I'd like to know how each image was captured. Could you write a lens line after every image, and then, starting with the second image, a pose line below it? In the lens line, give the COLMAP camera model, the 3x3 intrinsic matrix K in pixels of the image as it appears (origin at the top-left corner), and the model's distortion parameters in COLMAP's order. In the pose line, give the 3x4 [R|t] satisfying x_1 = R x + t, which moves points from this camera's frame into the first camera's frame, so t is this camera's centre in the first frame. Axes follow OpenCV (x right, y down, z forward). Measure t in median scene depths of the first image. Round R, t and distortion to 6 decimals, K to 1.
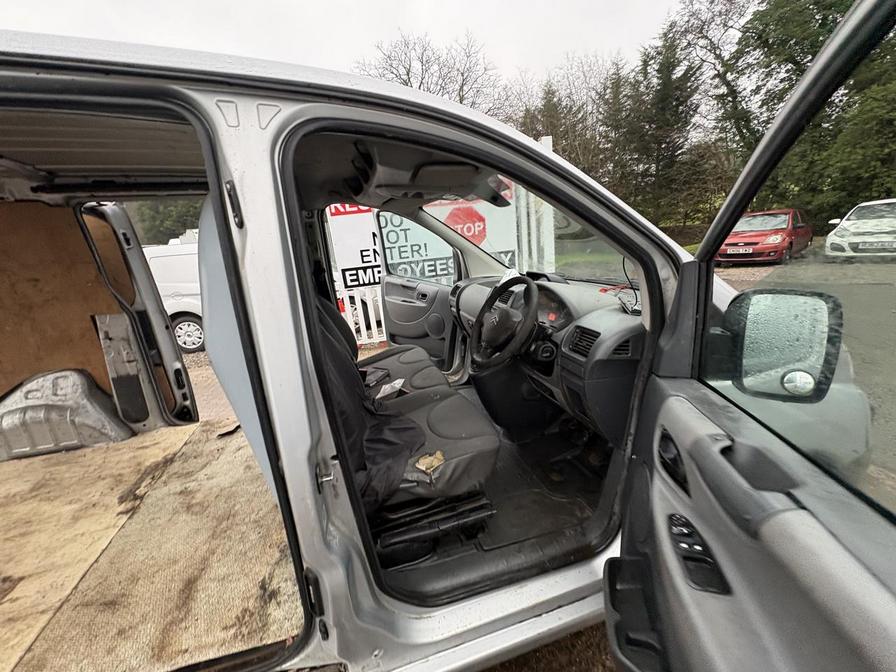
lens RADIAL K [[355.8, 0, 449.2], [0, 355.8, 335.9], [0, 0, 1]] dist [-0.000289, 0.000132]
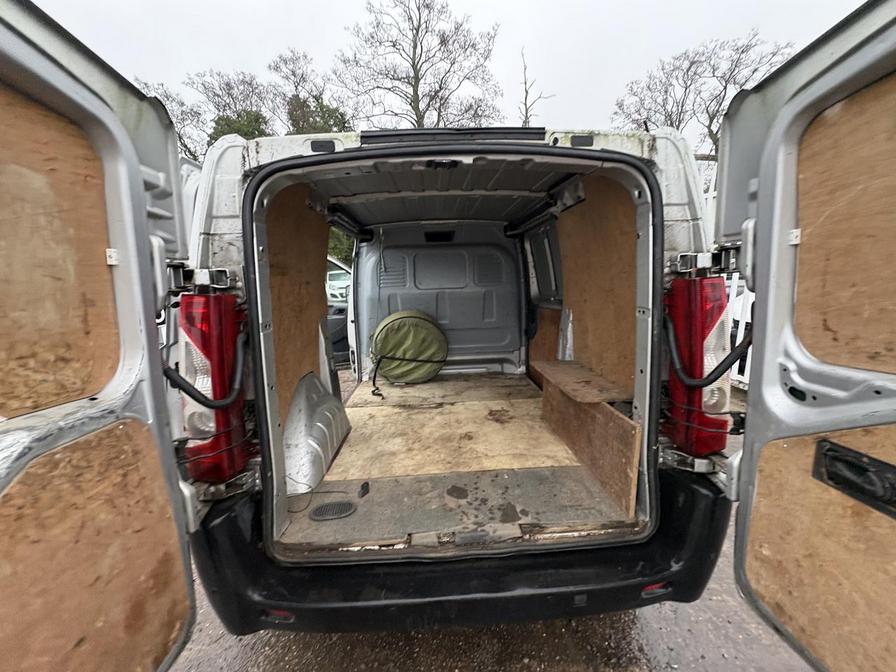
lens RADIAL K [[355.8, 0, 450.4], [0, 355.8, 335.5], [0, 0, 1]] dist [-0.000289, 0.000132]
pose [[0.232142, -0.114502, 0.965919, -1.916874], [0.278475, 0.959303, 0.046791, 0.057363], [-0.931967, 0.258122, 0.254581, 0.343264]]
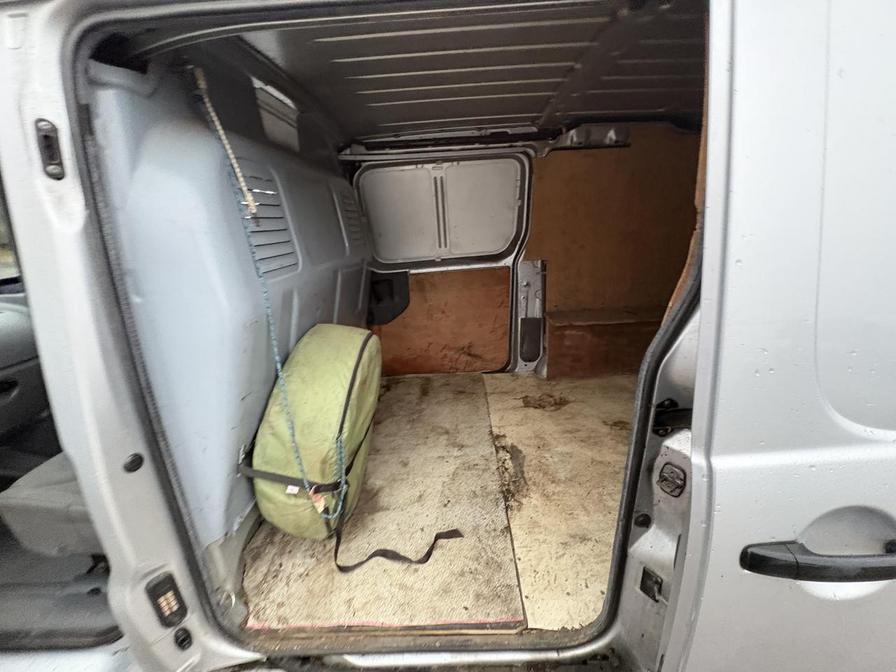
lens RADIAL K [[355.8, 0, 448.2], [0, 355.8, 334.6], [0, 0, 1]] dist [-0.000289, 0.000132]
pose [[-0.947211, 0.003150, 0.320594, -0.823411], [0.180197, 0.832298, 0.524223, -0.287695], [-0.265179, 0.554320, -0.788929, 1.291461]]
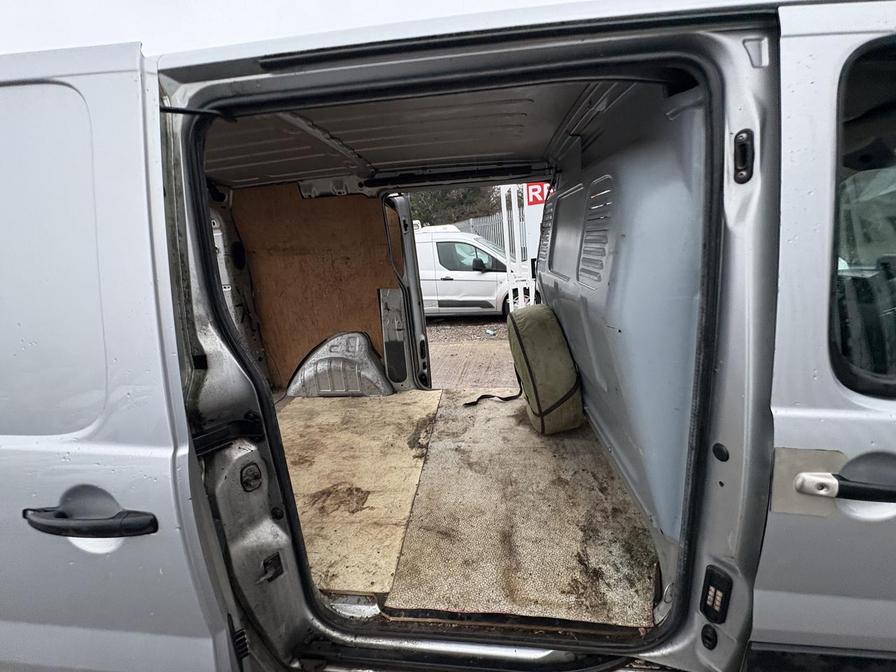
lens RADIAL K [[355.8, 0, 448.5], [0, 355.8, 337.2], [0, 0, 1]] dist [-0.000289, 0.000132]
pose [[0.927470, 0.094661, -0.361716, -0.321281], [-0.088723, 0.995508, 0.033033, 0.043225], [0.363218, 0.001456, 0.931703, -0.038483]]
